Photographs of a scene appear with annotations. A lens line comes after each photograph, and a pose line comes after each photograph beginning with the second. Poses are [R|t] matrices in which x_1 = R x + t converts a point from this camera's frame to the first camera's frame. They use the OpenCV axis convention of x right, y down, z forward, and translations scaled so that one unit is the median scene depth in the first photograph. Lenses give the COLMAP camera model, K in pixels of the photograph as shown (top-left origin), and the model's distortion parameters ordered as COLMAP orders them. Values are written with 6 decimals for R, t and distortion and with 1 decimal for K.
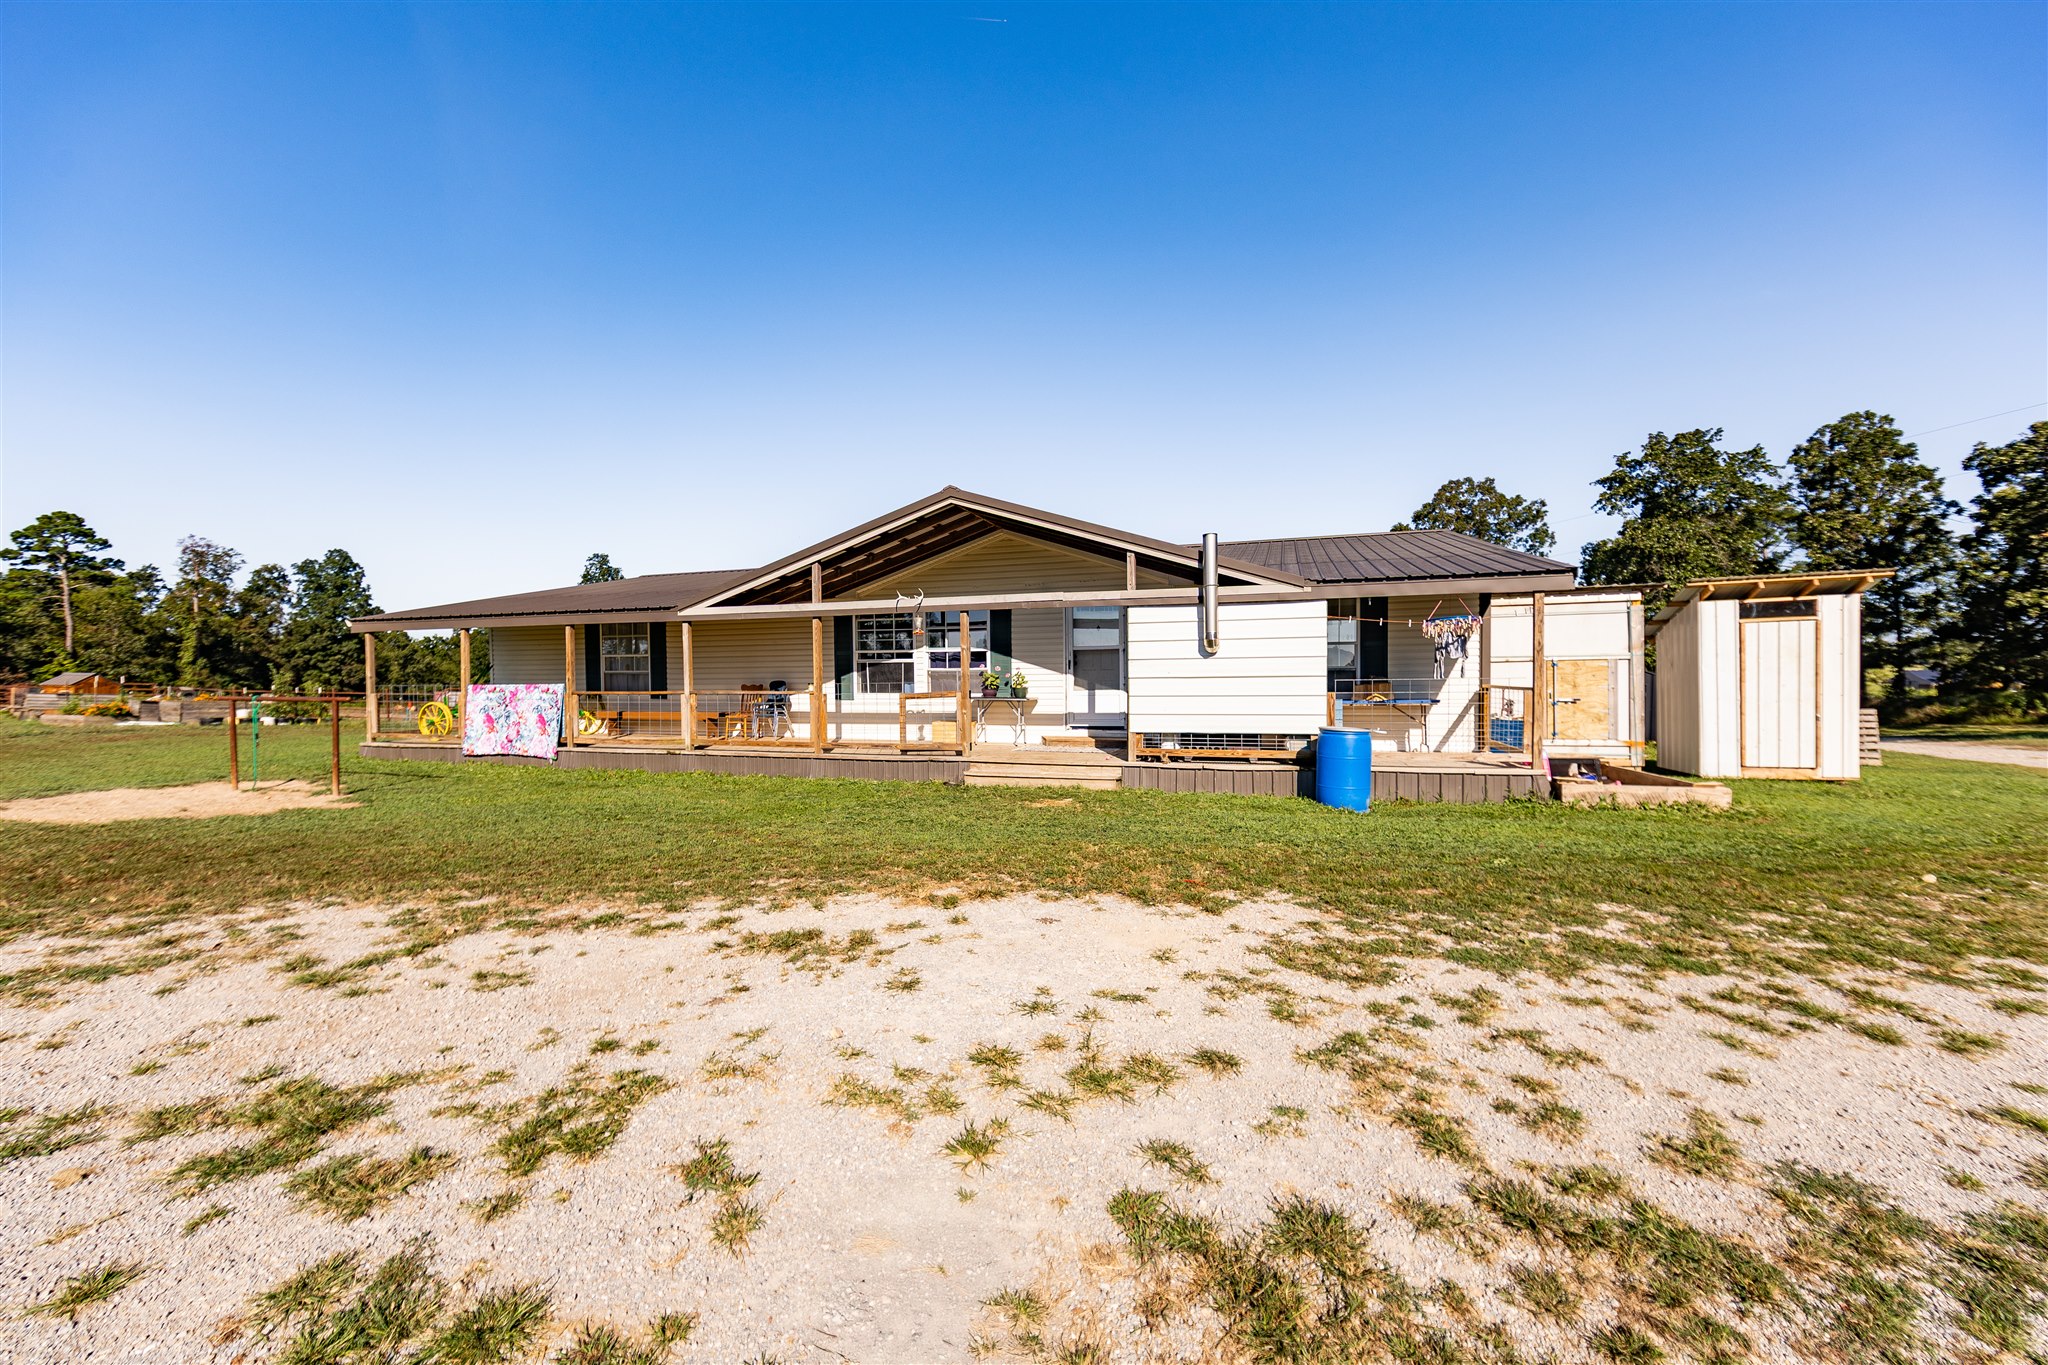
lens RADIAL K [[801.8, 0, 1025.2], [0, 801.8, 700.5], [0, 0, 1]] dist [-0.000877, -0.000448]
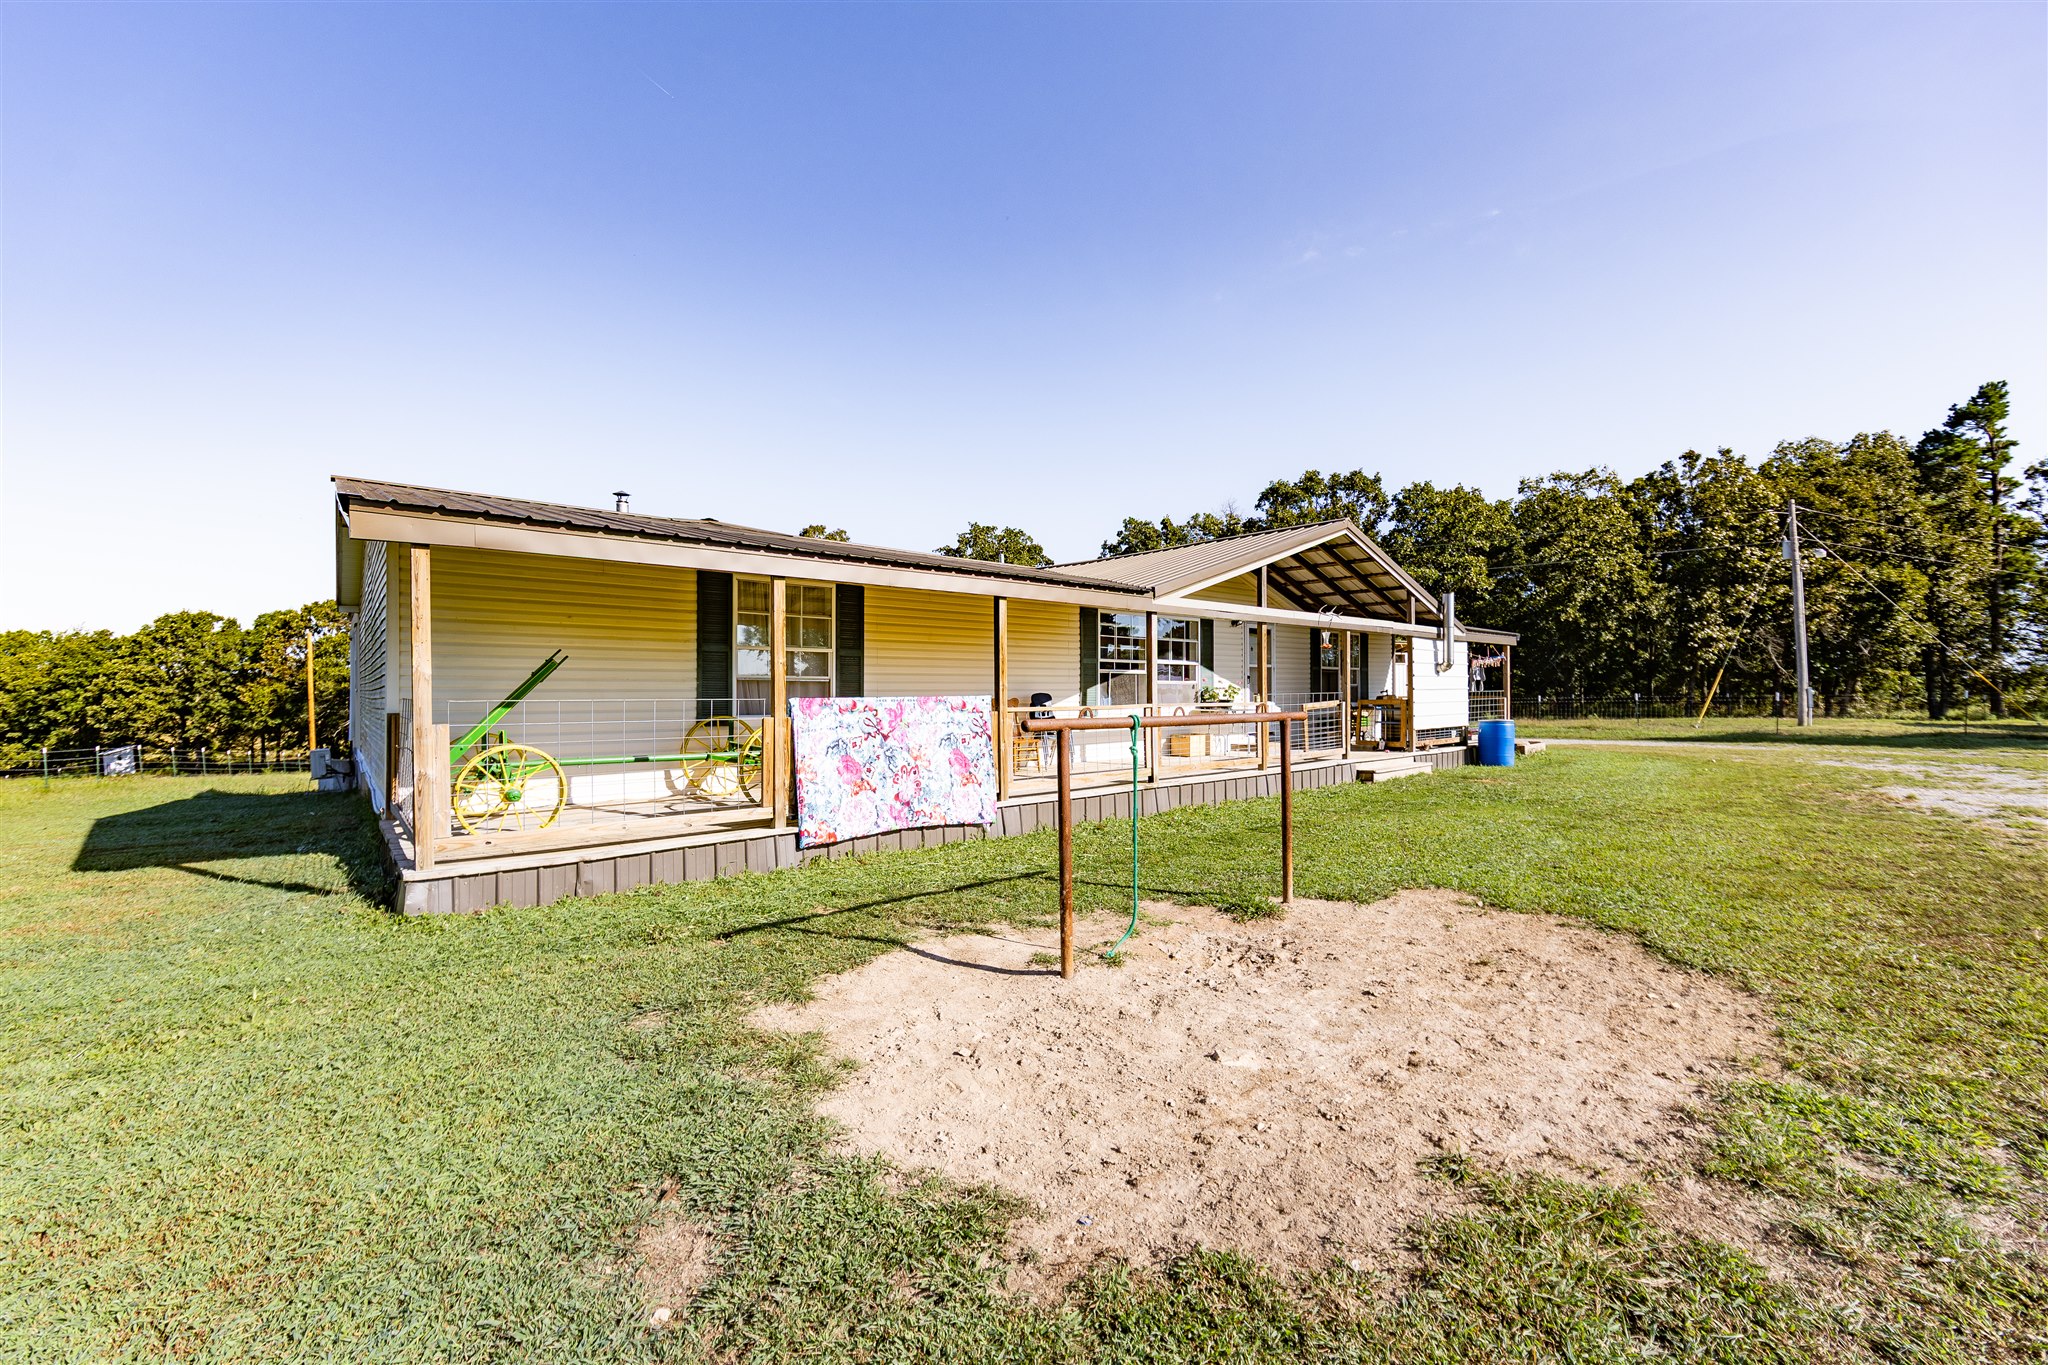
lens RADIAL K [[801.8, 0, 1019.3], [0, 801.8, 694.5], [0, 0, 1]] dist [-0.000877, -0.000448]
pose [[0.531779, 0.003805, 0.846874, -1.133358], [0.028805, 0.999330, -0.022578, -0.007574], [-0.846393, 0.036401, 0.531313, 0.705000]]
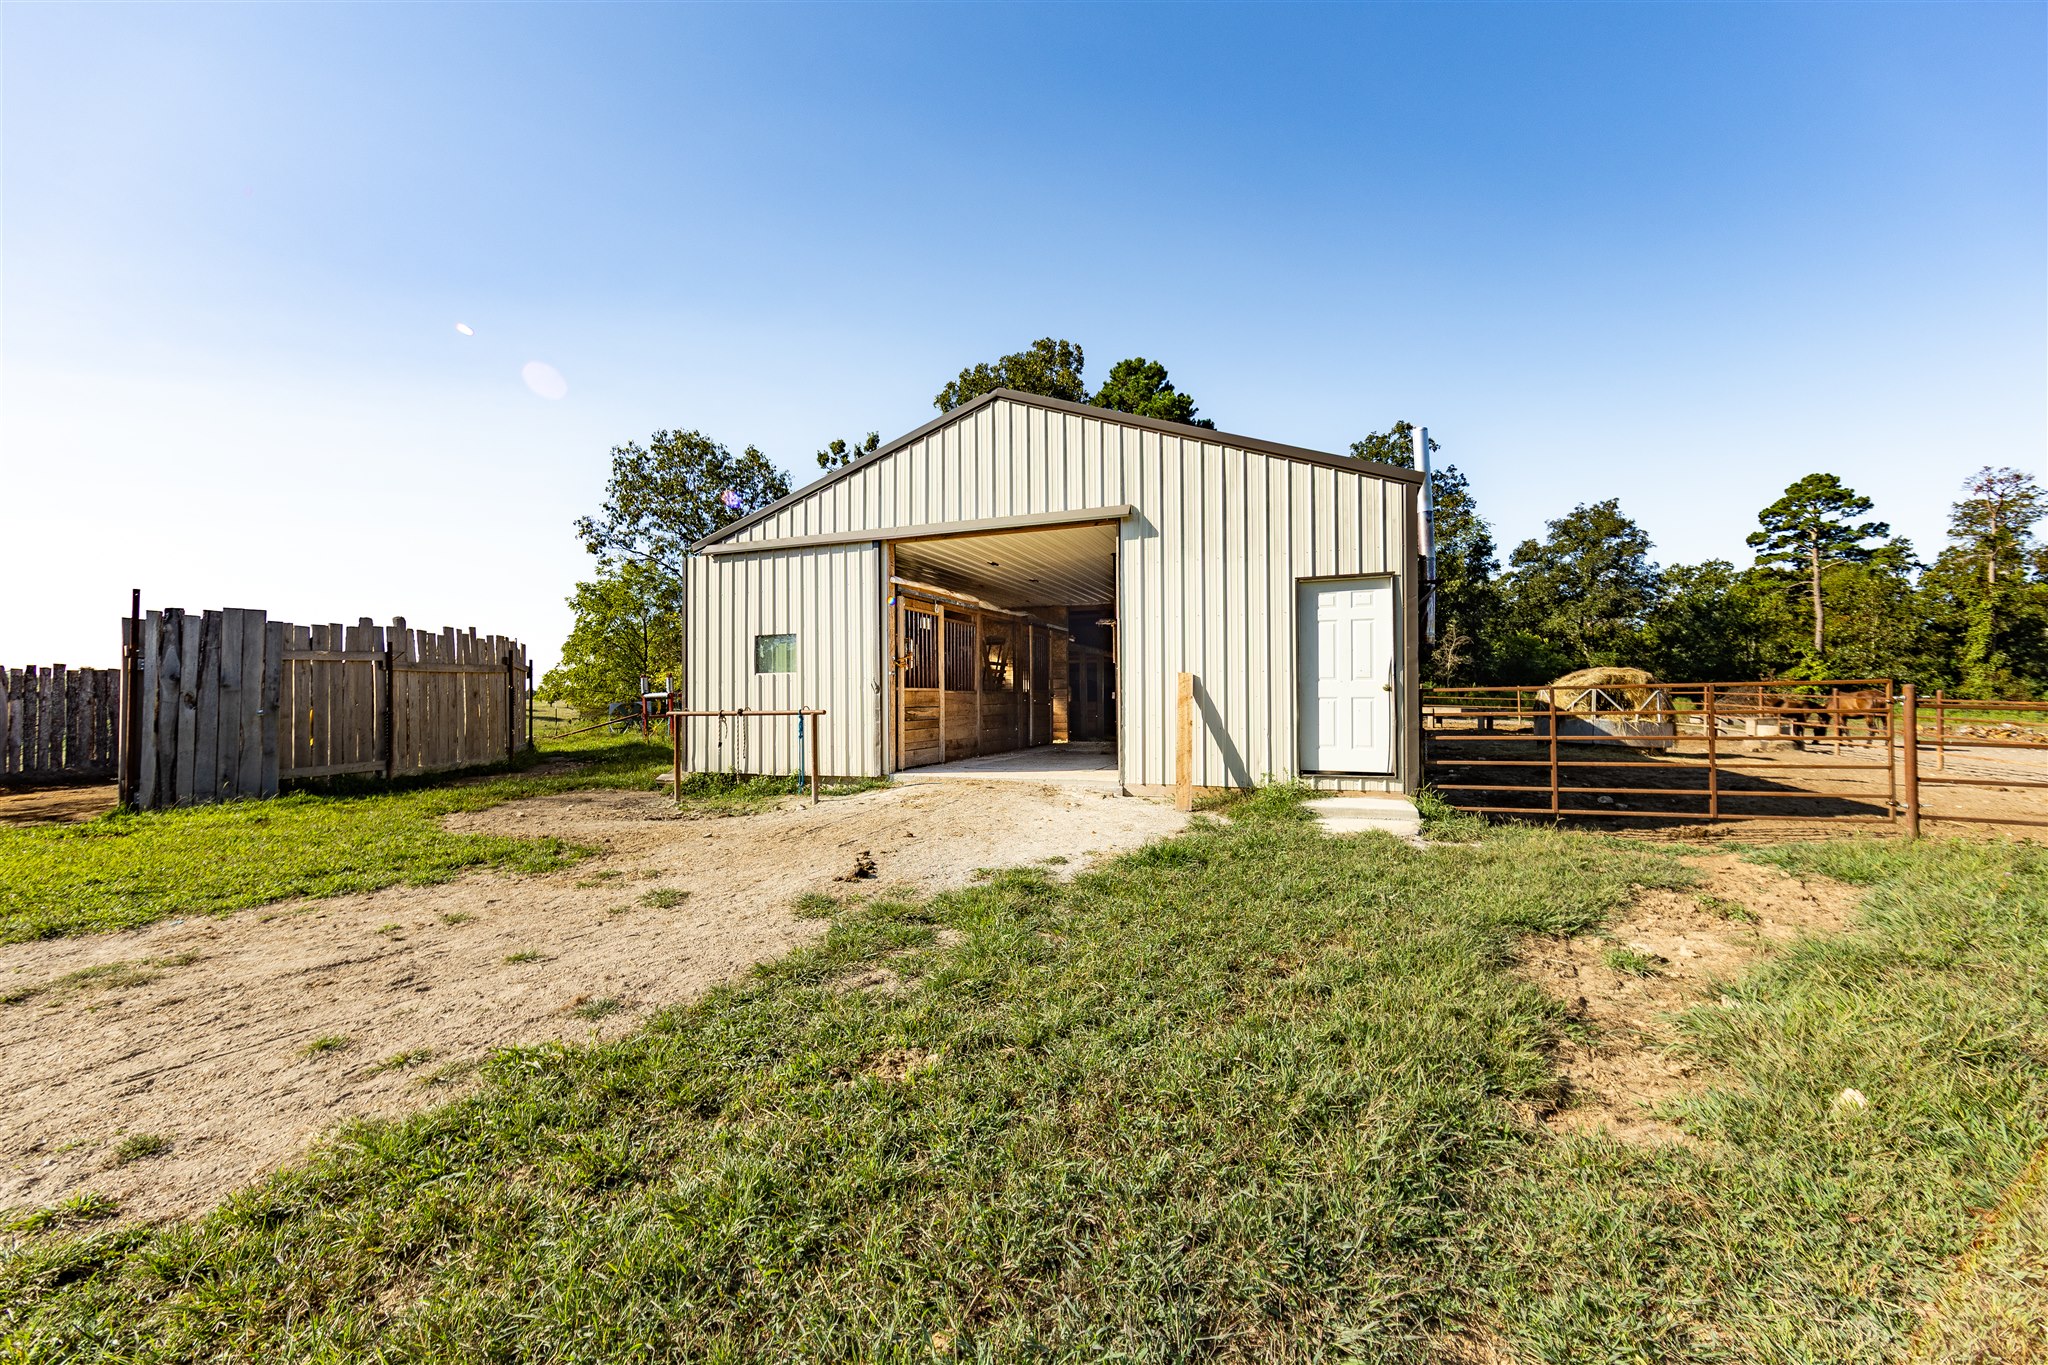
lens RADIAL K [[801.8, 0, 1027.2], [0, 801.8, 693.2], [0, 0, 1]] dist [-0.000877, -0.000448]
pose [[-0.044256, 0.001945, -0.999018, -2.594310], [-0.020052, 0.999795, 0.002835, -0.040836], [0.998819, 0.020158, -0.044208, 1.797266]]
